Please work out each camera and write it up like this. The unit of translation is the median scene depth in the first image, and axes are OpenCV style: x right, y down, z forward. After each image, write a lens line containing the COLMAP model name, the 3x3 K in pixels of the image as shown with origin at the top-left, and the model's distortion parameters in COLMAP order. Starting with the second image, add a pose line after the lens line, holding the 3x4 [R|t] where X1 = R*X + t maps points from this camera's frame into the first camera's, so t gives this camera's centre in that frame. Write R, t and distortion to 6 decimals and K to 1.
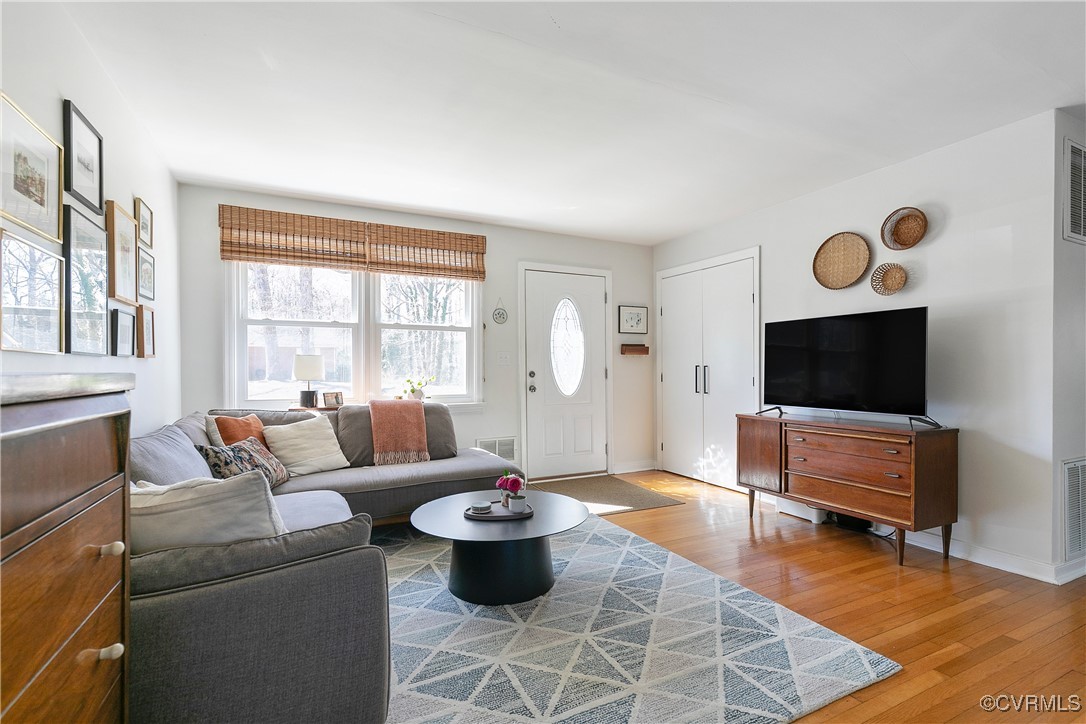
lens RADIAL K [[497.0, 0, 551.4], [0, 497.0, 372.3], [0, 0, 1]] dist [0.001244, -0.000229]
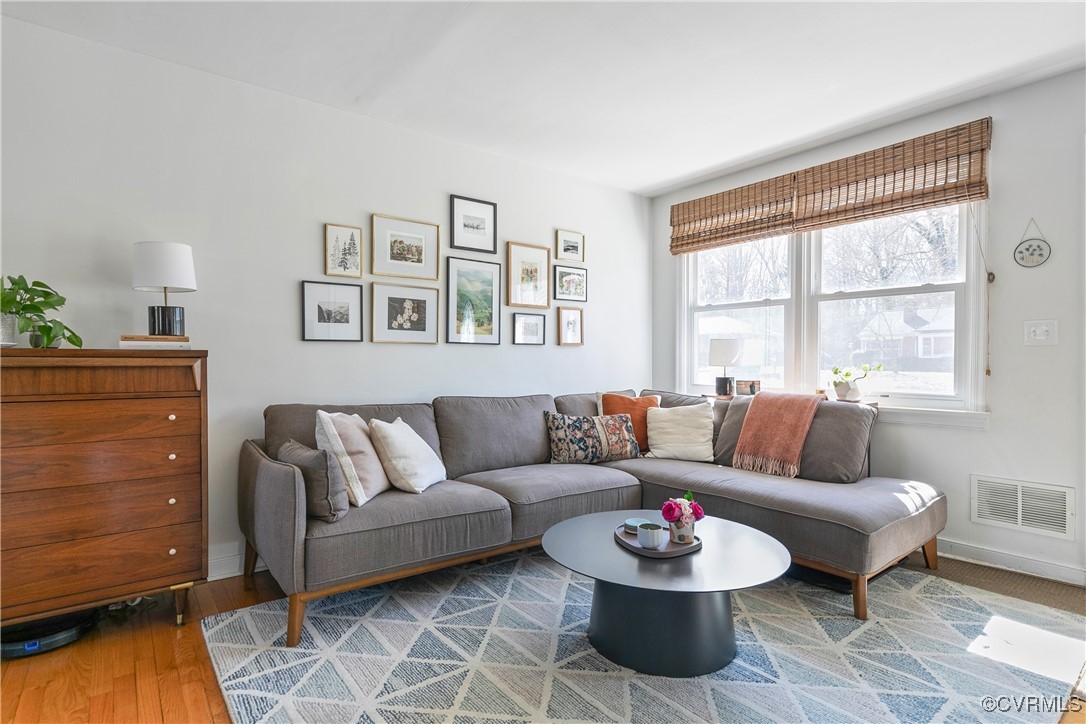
lens RADIAL K [[549.0, 0, 543.0], [0, 549.0, 362.0], [0, 0, 1]] dist [0.014106, -0.000202]
pose [[0.201646, 0.008161, -0.979425, 0.478415], [-0.010219, 0.999928, 0.006228, 0.005764], [0.979405, 0.008753, 0.201715, 0.475350]]
